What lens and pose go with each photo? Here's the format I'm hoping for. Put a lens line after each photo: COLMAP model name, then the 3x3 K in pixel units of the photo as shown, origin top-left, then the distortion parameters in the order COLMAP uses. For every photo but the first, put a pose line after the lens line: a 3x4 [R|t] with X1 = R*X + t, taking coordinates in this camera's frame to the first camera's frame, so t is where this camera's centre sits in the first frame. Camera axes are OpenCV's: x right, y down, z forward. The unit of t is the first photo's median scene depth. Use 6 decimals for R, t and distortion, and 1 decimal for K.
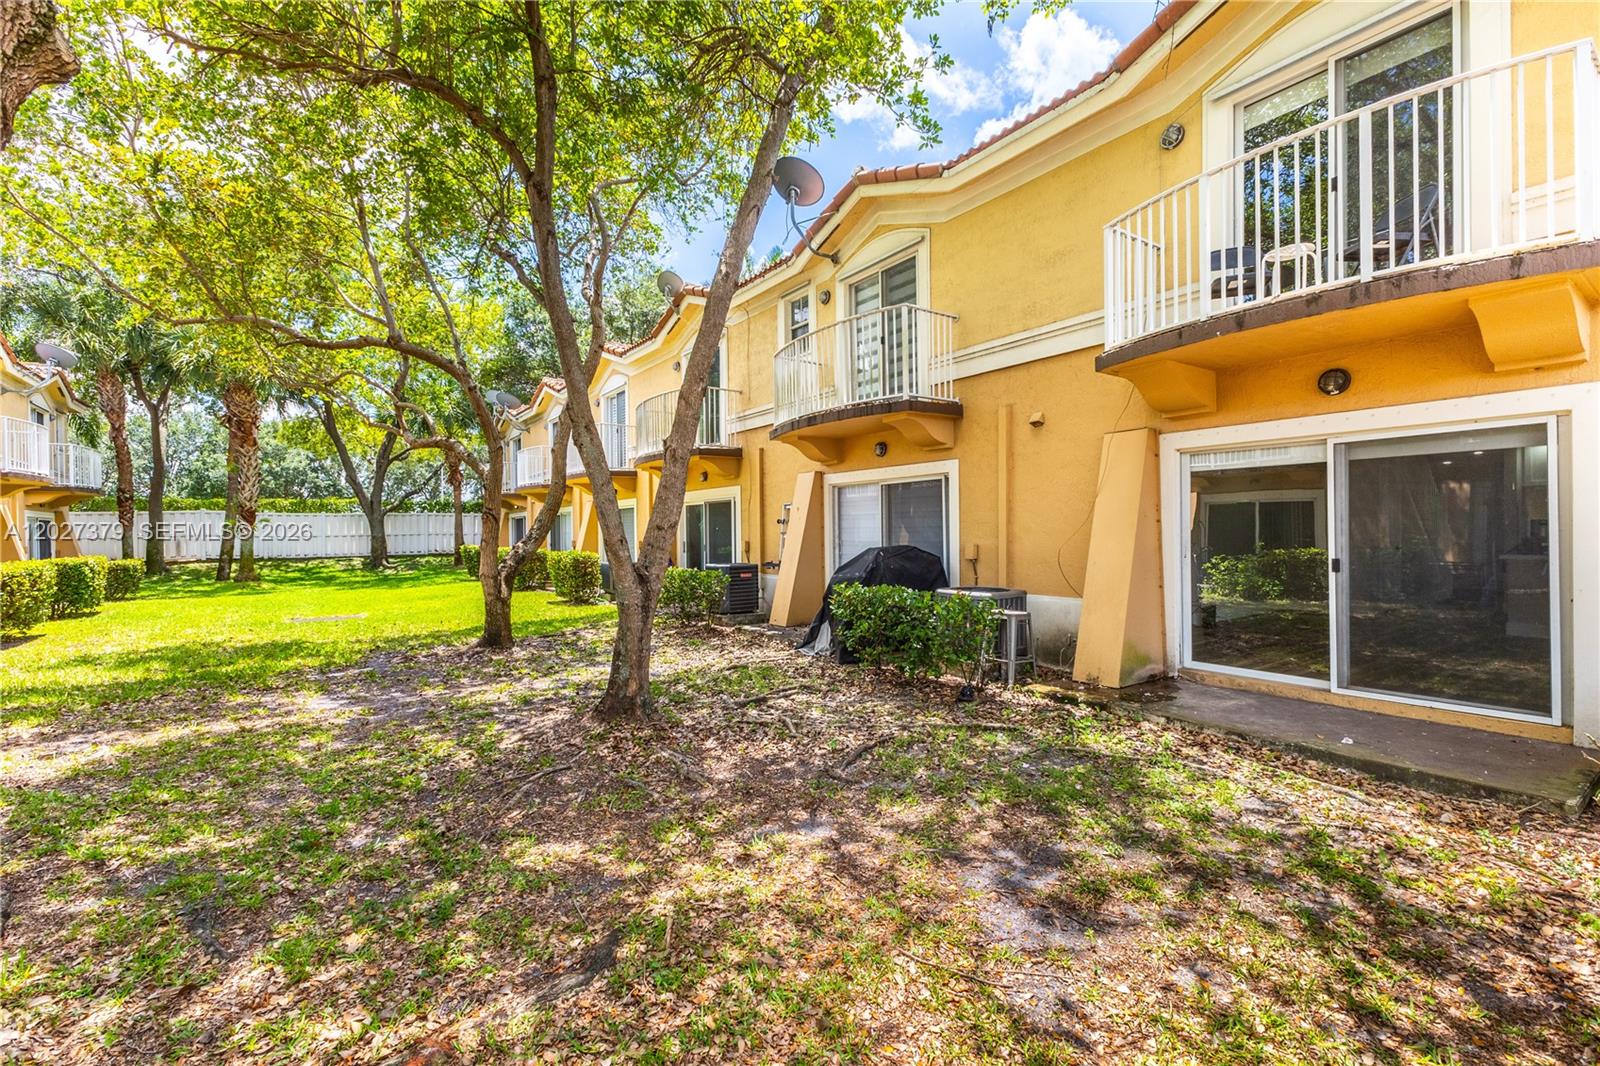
lens RADIAL K [[696.1, 0, 812.9], [0, 696.1, 530.2], [0, 0, 1]] dist [0.017146, -0.003069]
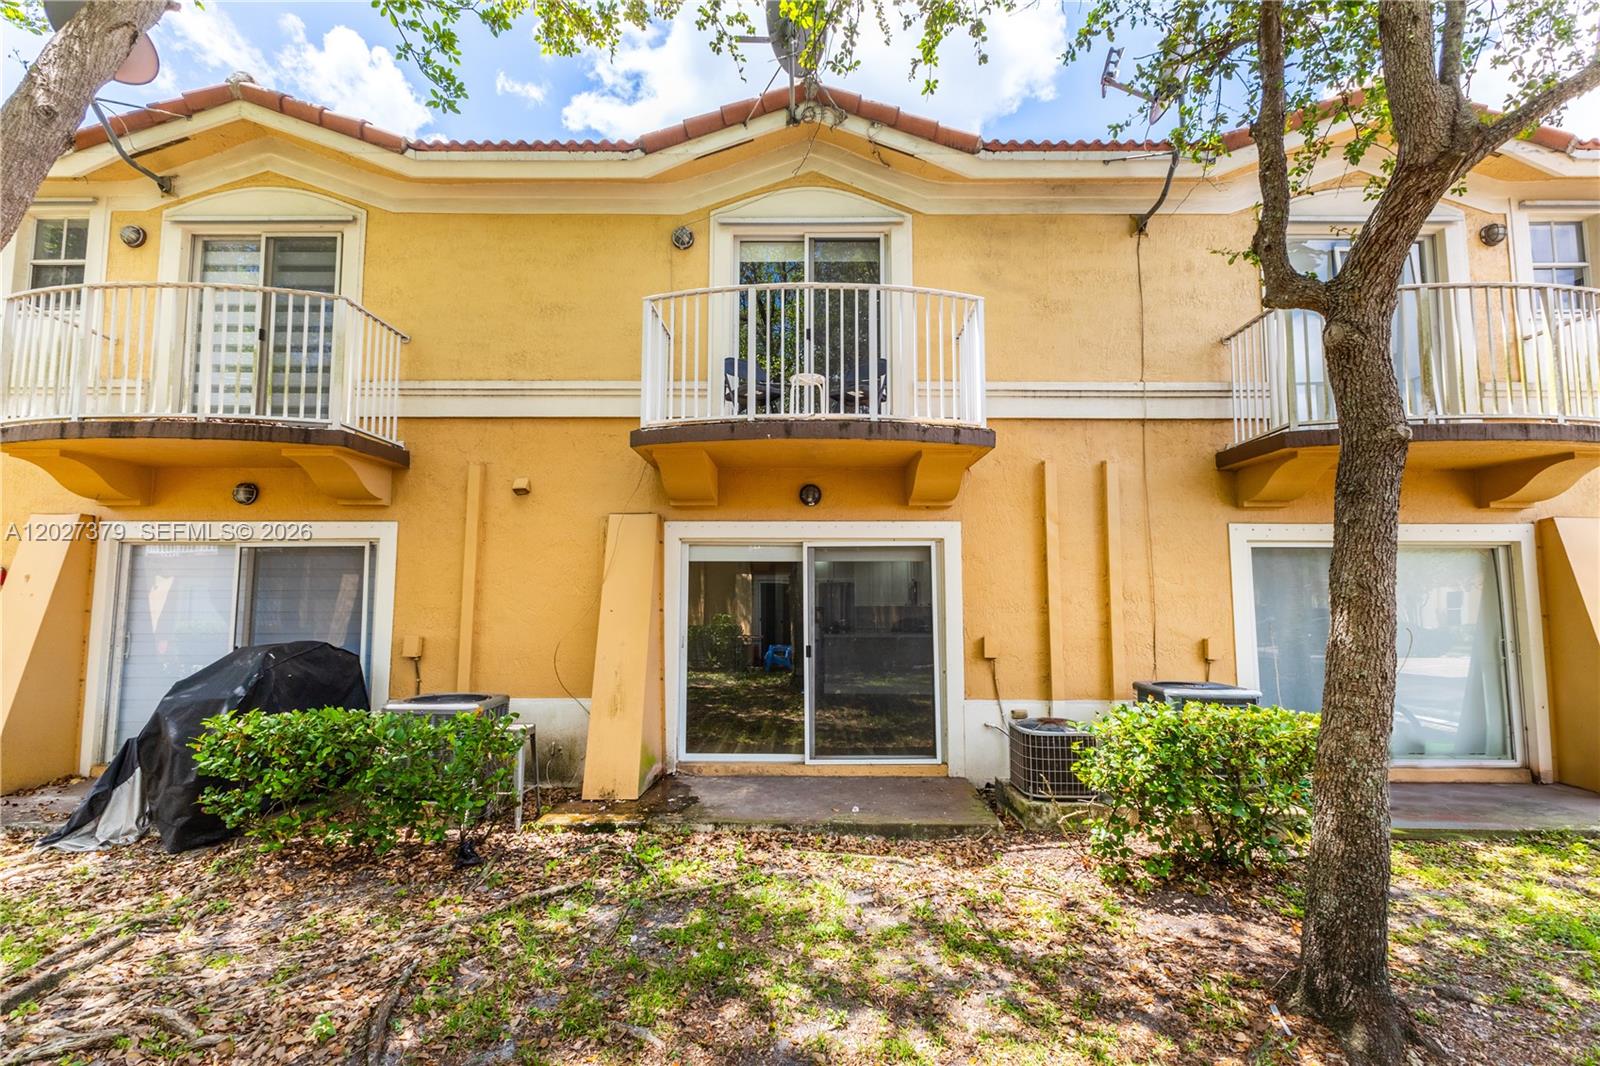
lens RADIAL K [[696.1, 0, 799.6], [0, 696.1, 539.9], [0, 0, 1]] dist [0.017146, -0.003069]
pose [[0.597392, 0.084591, 0.797476, -0.173498], [-0.009797, 0.995117, -0.098216, -0.017548], [-0.801890, 0.050861, 0.595303, 0.275491]]
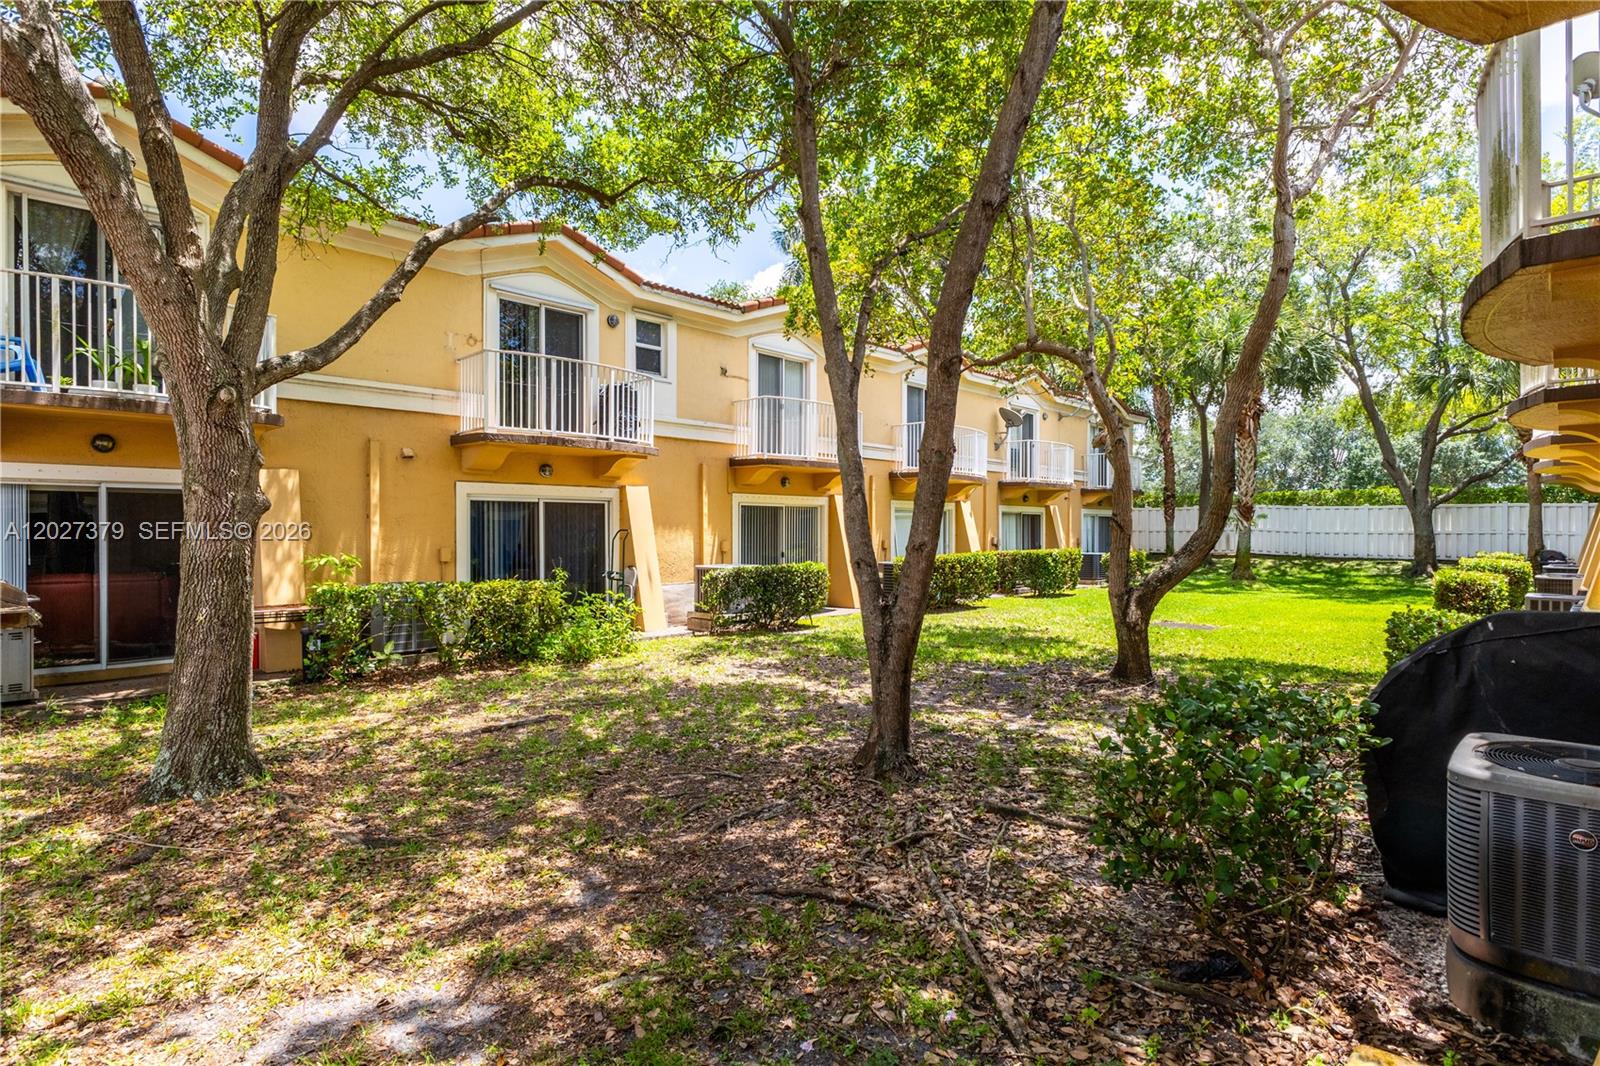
lens RADIAL K [[844.8, 0, 807.7], [0, 844.8, 530.0], [0, 0, 1]] dist [-0.000463, 0.000055]
pose [[0.170446, 0.019683, -0.985170, 0.639408], [-0.004106, 0.999806, 0.019265, -0.040431], [0.985359, 0.000761, 0.170493, 0.622303]]
